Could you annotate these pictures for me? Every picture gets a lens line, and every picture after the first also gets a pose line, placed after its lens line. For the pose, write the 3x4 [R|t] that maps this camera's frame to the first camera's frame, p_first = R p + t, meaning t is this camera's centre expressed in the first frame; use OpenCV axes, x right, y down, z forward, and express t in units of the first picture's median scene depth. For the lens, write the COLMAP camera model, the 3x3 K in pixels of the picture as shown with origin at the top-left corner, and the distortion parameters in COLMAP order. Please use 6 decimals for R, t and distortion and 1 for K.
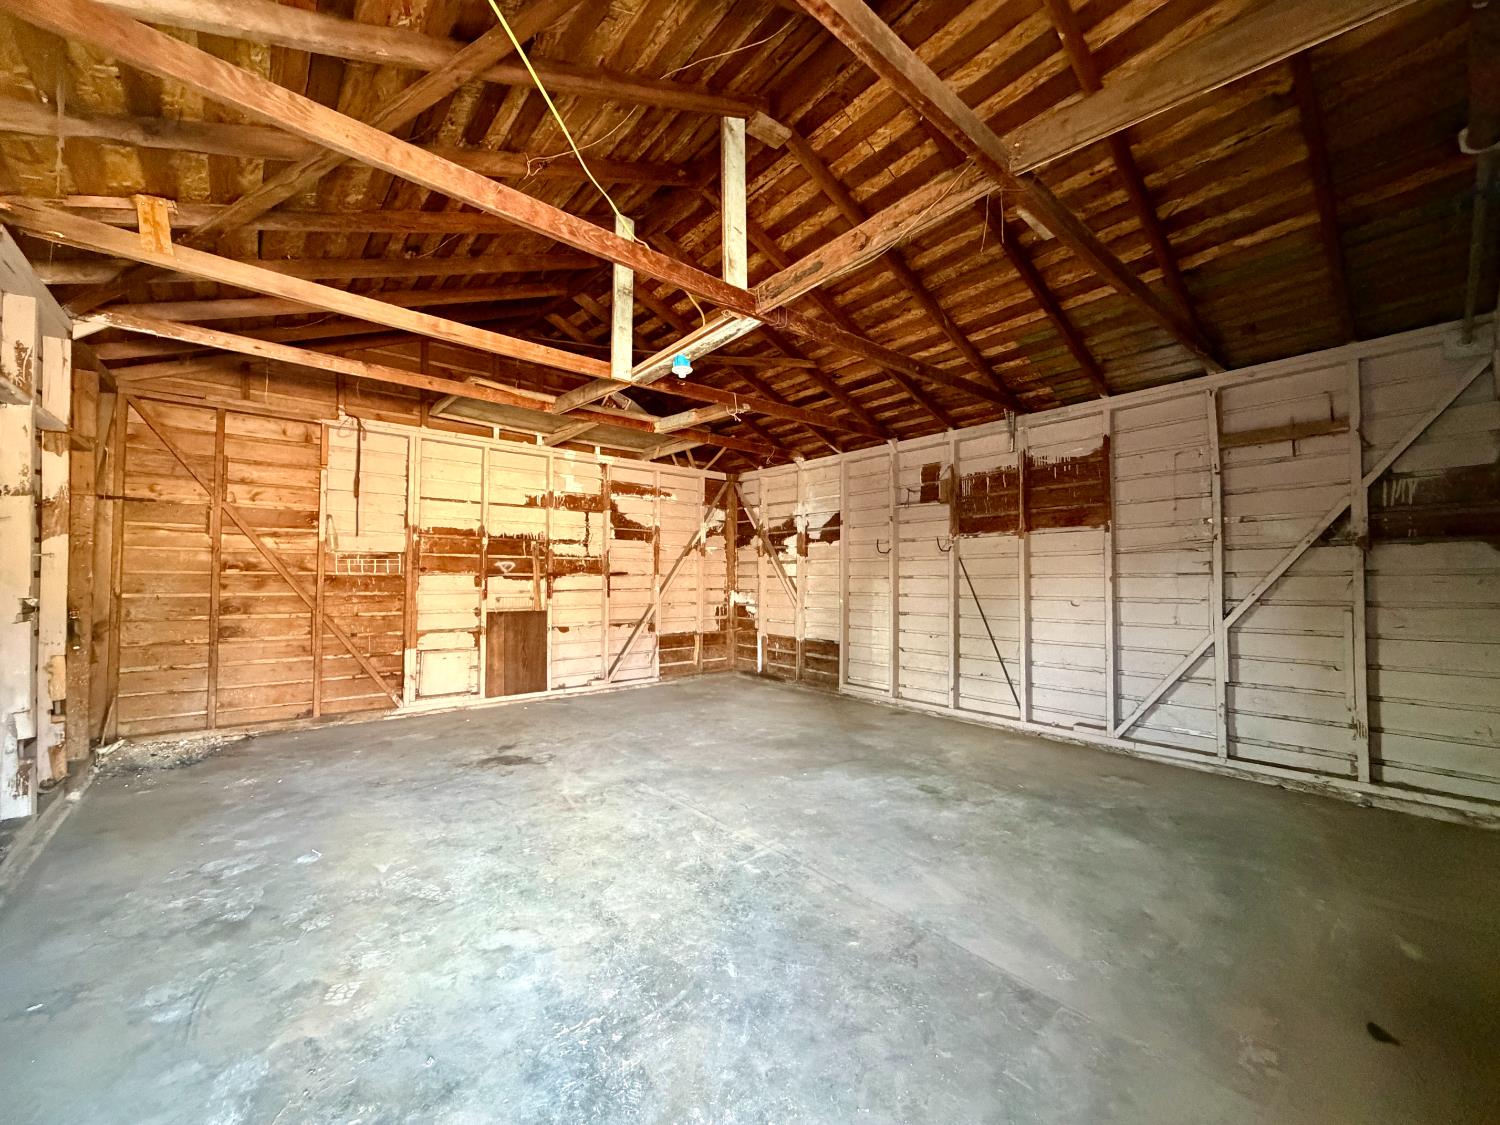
lens RADIAL K [[598.6, 0, 744.1], [0, 598.6, 562.0], [0, 0, 1]] dist [-0.001458, 0.000236]
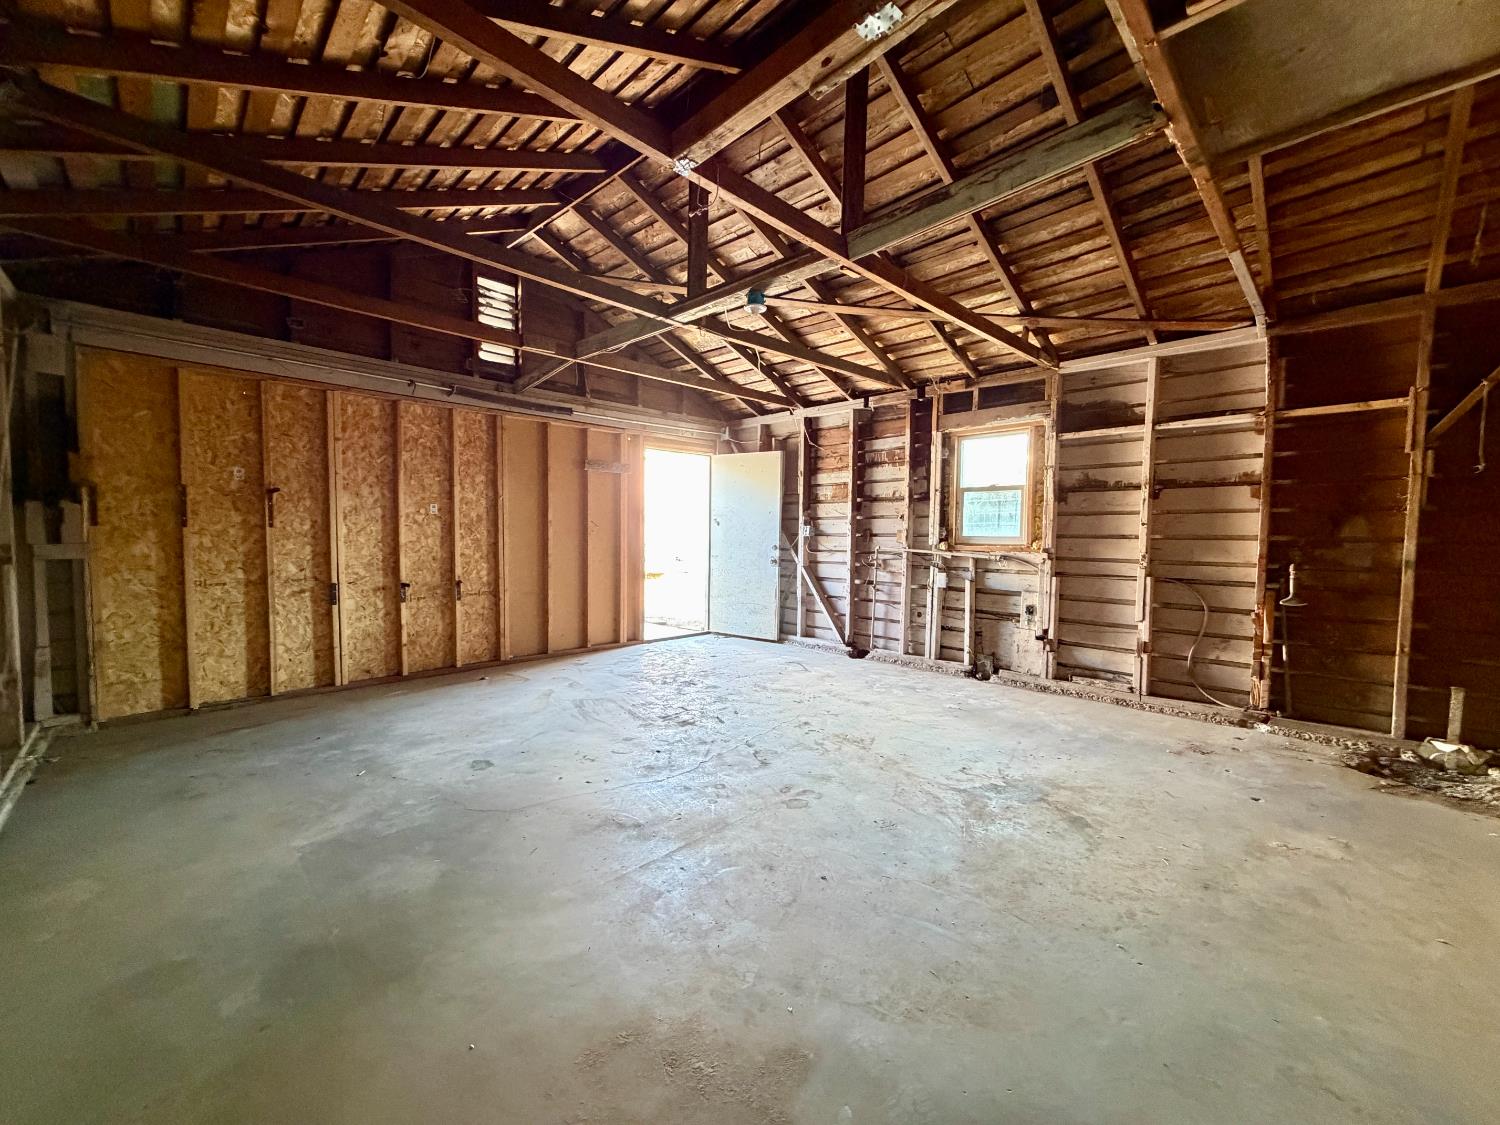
lens RADIAL K [[598.6, 0, 744.1], [0, 598.6, 562.0], [0, 0, 1]] dist [-0.001458, 0.000236]
pose [[-0.996919, -0.007098, -0.078111, -0.018925], [-0.008732, 0.999750, 0.020593, 0.050520], [0.077945, 0.021212, -0.996732, 1.979623]]
